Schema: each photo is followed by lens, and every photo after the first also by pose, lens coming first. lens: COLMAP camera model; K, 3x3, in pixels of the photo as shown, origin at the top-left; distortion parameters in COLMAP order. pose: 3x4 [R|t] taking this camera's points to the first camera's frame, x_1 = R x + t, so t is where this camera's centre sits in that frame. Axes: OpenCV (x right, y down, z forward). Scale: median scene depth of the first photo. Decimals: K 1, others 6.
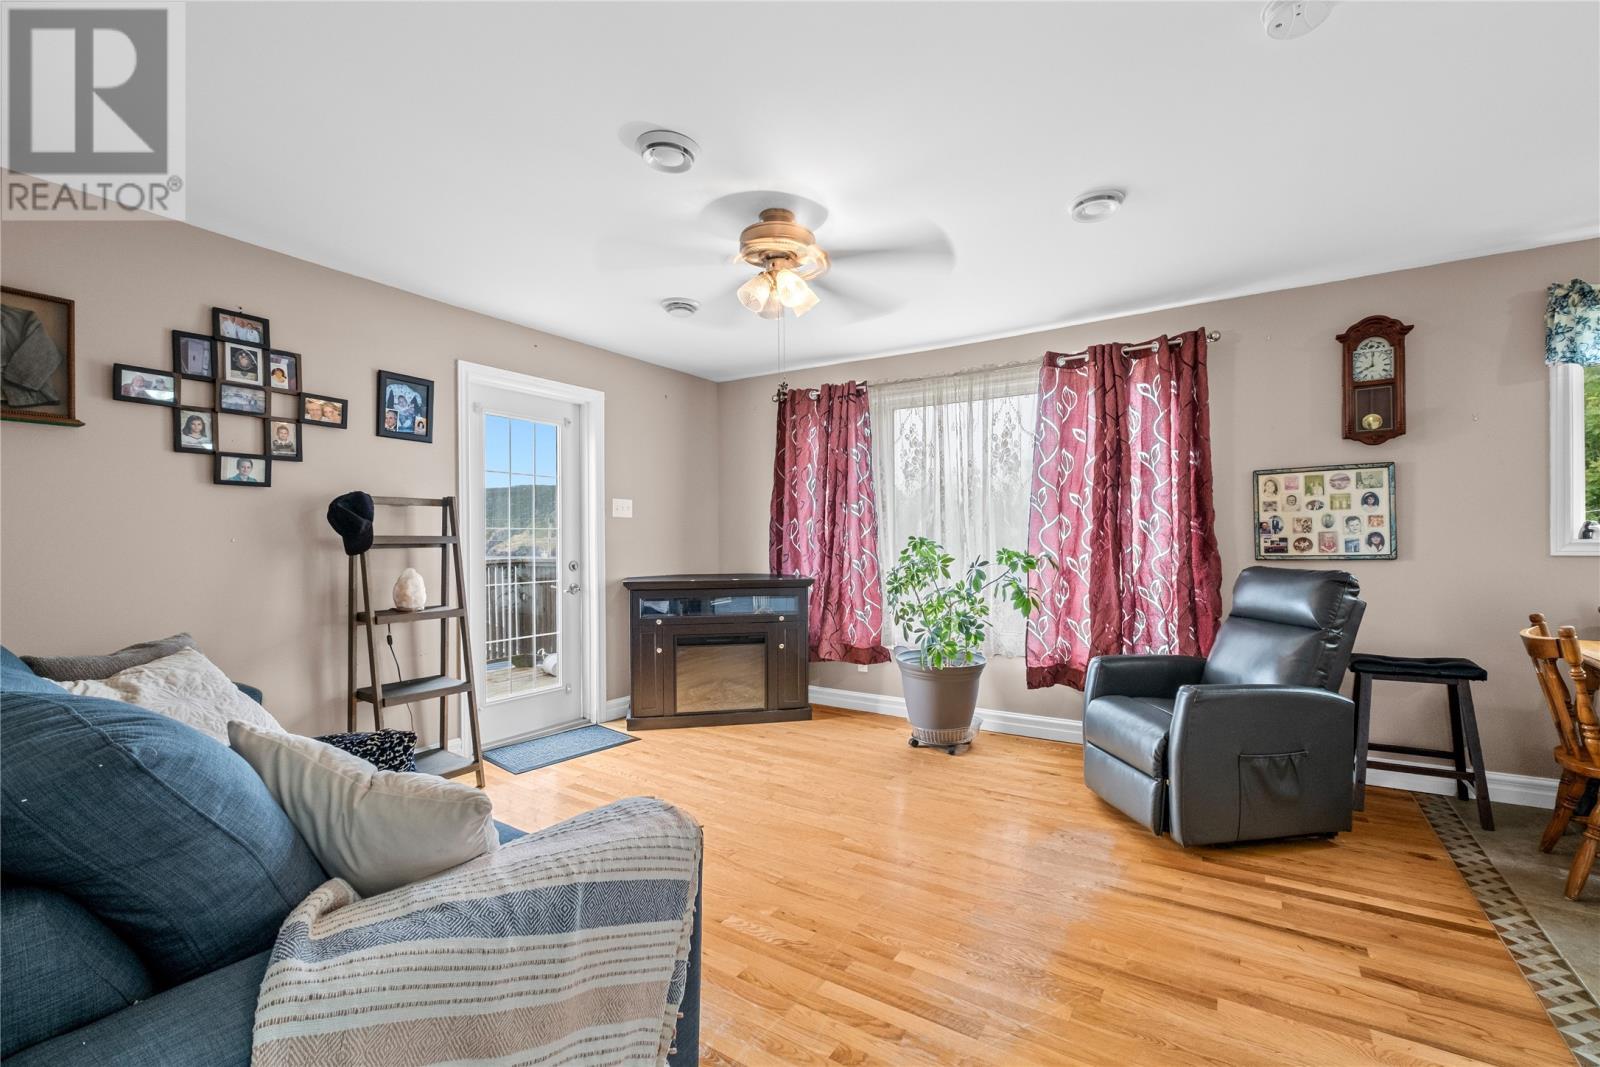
lens RADIAL K [[688.6, 0, 822.6], [0, 688.6, 546.0], [0, 0, 1]] dist [-0.008039, -0.000064]
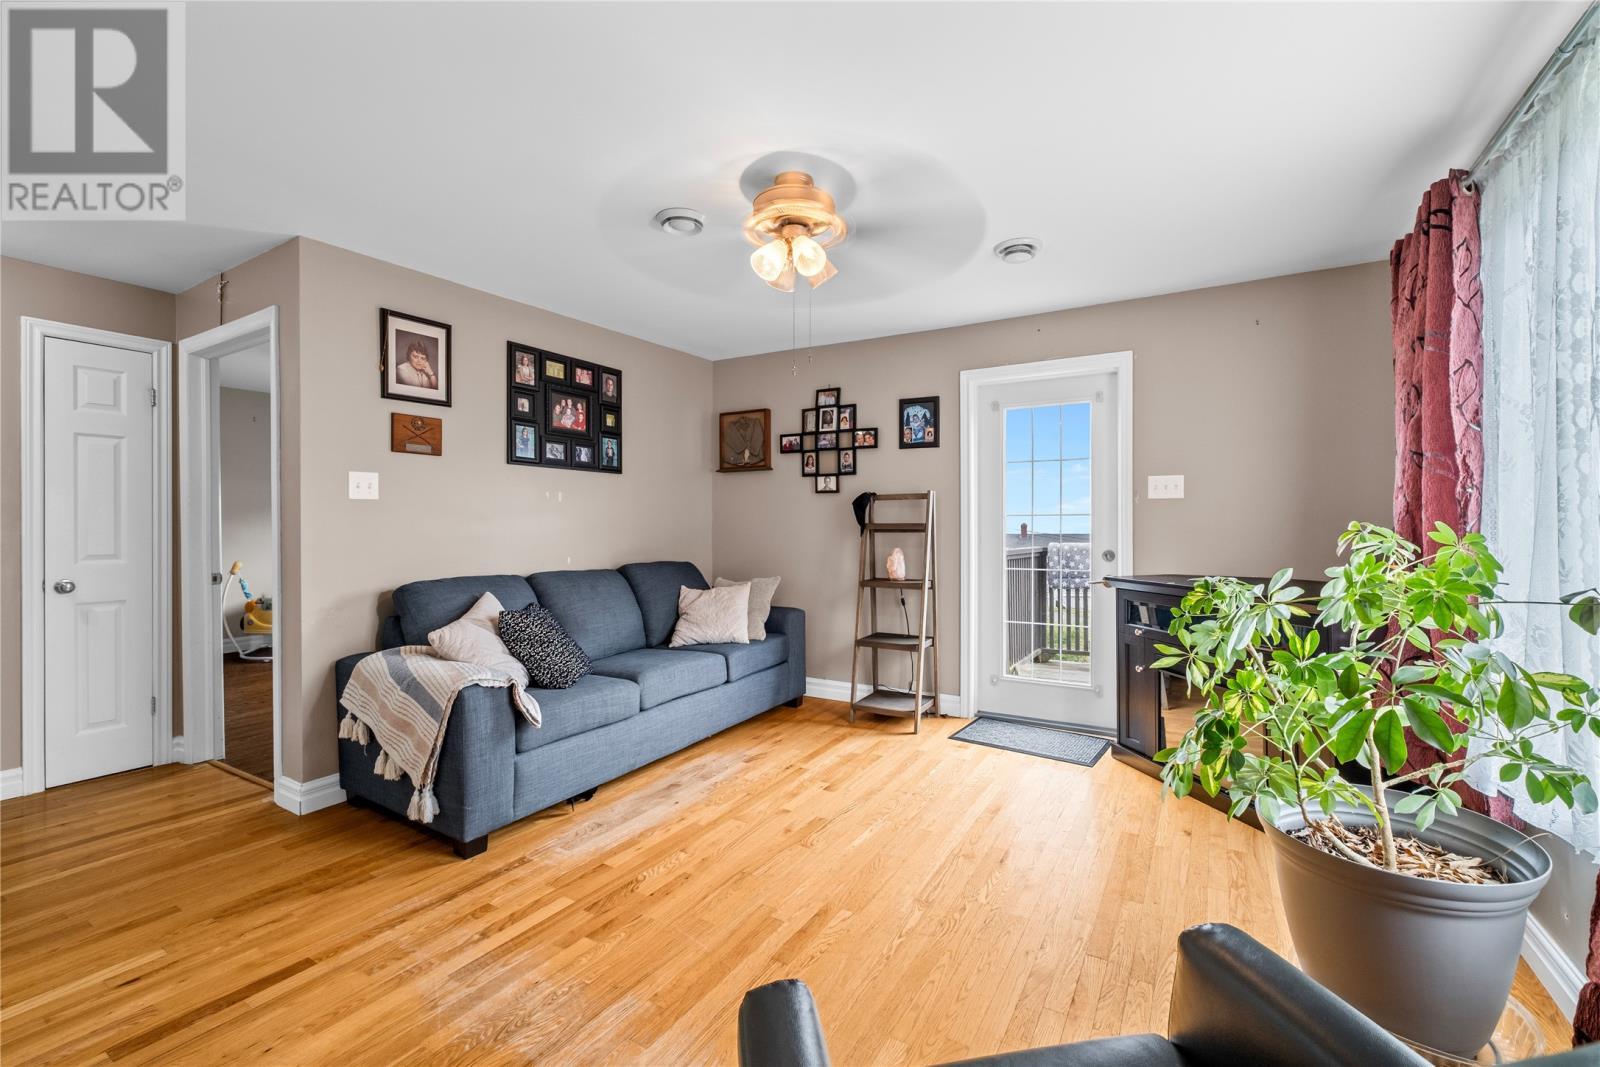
lens RADIAL K [[681.0, 0, 807.0], [0, 681.0, 529.5], [0, 0, 1]] dist [-0.001580, 0.000352]
pose [[0.014093, 0.009211, -0.999858, 0.756493], [-0.007831, 0.999928, 0.009101, -0.014436], [0.999870, 0.007701, 0.014164, 0.884569]]
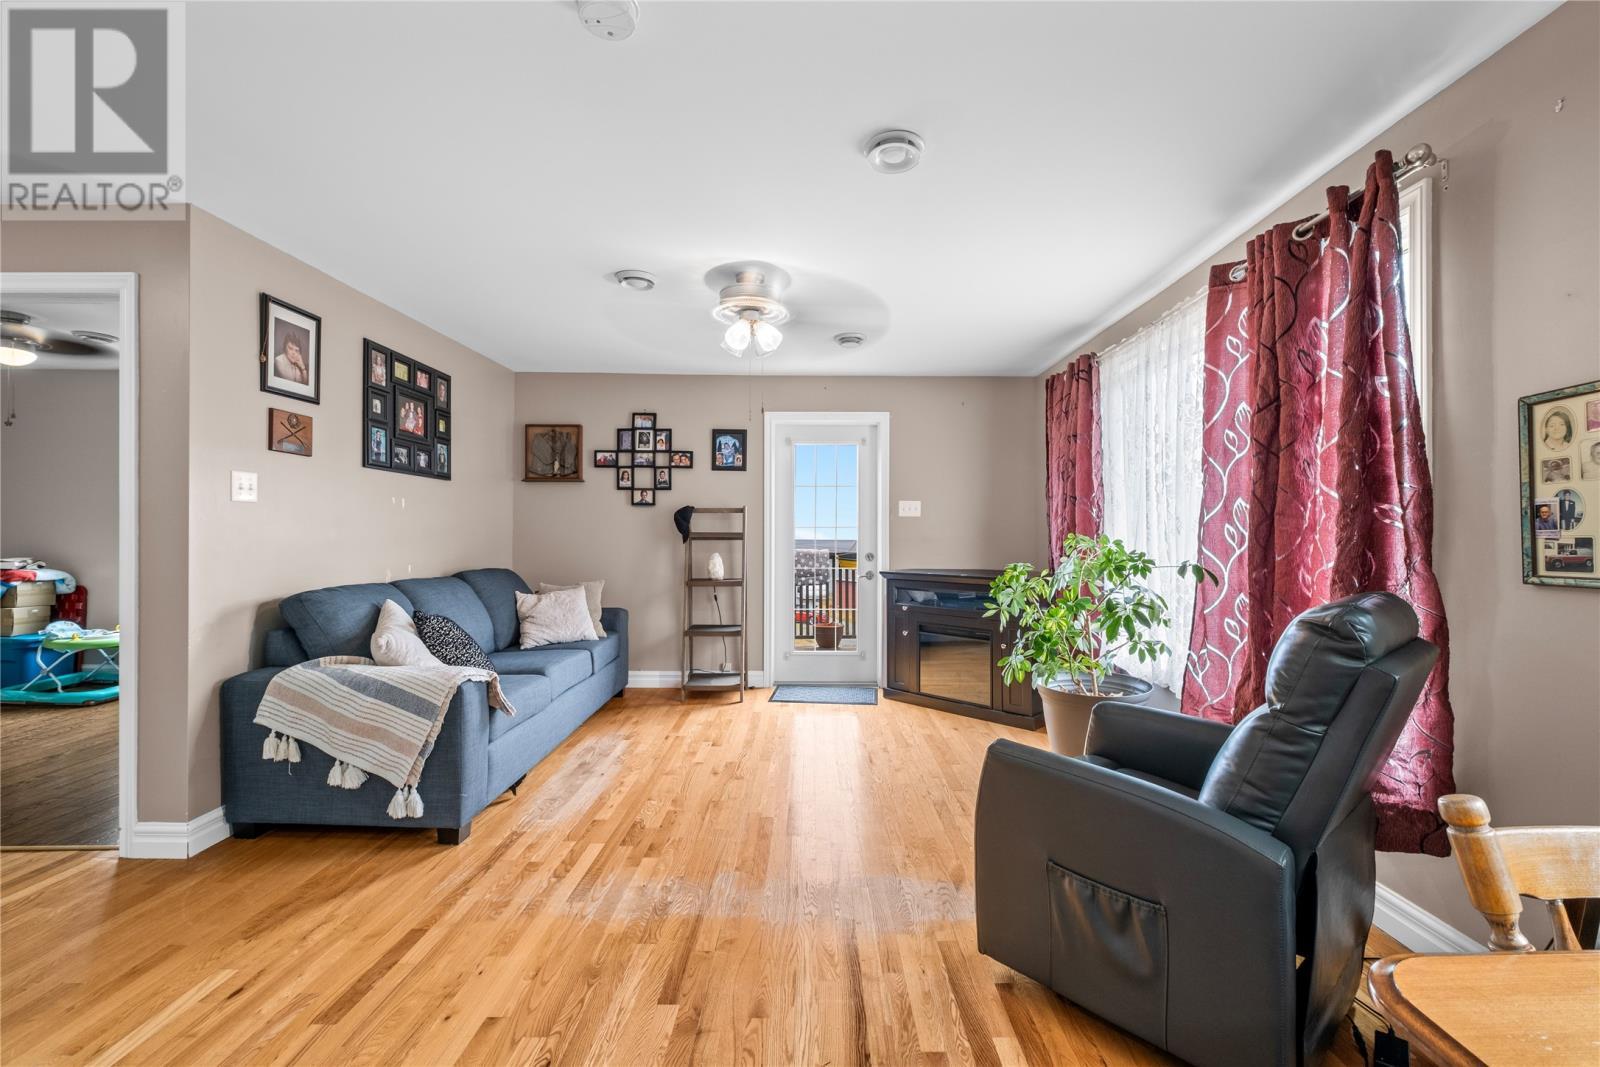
lens RADIAL K [[680.5, 0, 806.1], [0, 680.5, 537.5], [0, 0, 1]] dist [-0.001249, 0.000101]
pose [[0.523152, 0.007247, -0.852209, 0.916100], [-0.013031, 0.999915, 0.000503, -0.006996], [0.852140, 0.010842, 0.523201, 0.390583]]
